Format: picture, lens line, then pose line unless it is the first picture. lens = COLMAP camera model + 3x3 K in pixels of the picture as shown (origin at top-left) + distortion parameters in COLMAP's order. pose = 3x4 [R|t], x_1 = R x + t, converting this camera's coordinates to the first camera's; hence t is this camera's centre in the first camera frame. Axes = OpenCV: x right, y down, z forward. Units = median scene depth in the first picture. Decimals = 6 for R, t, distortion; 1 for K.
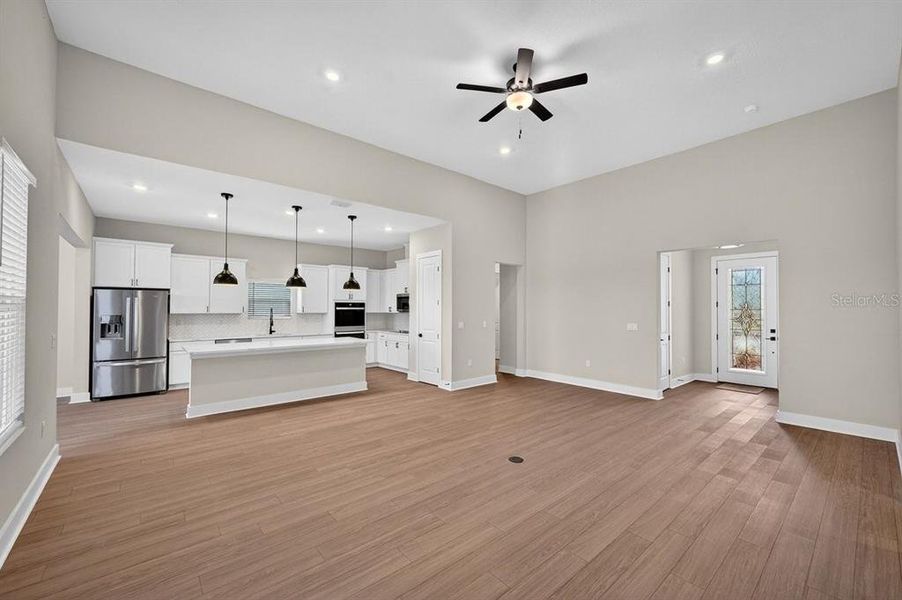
lens RADIAL K [[362.1, 0, 450.4], [0, 362.1, 299.6], [0, 0, 1]] dist [-0.002145, -0.000092]
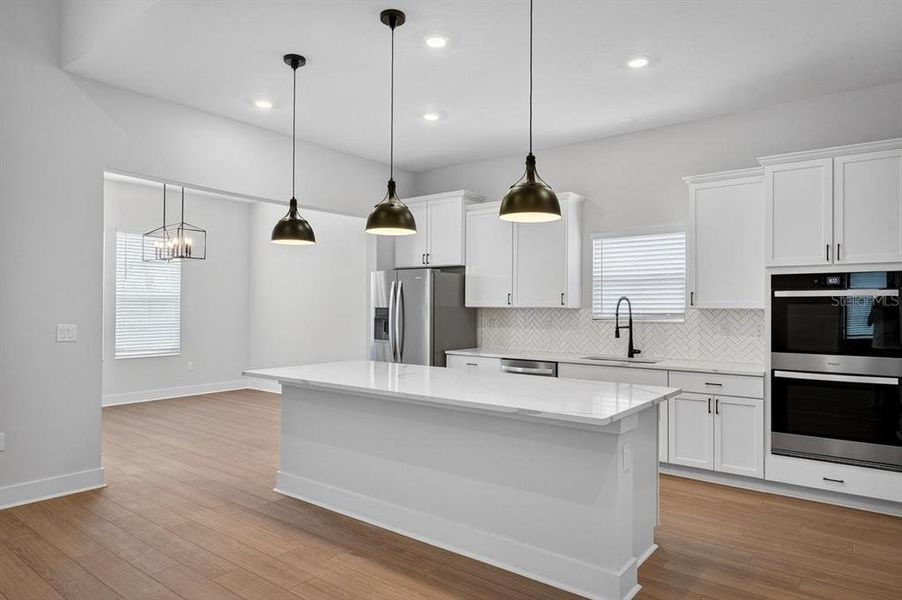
lens RADIAL K [[559.2, 0, 454.9], [0, 559.2, 301.6], [0, 0, 1]] dist [-0.002302, 0.000190]
pose [[0.207306, -0.011096, -0.978213, 0.132682], [0.018173, 0.999807, -0.007489, 0.039866], [0.978107, -0.016224, 0.207468, 0.859768]]
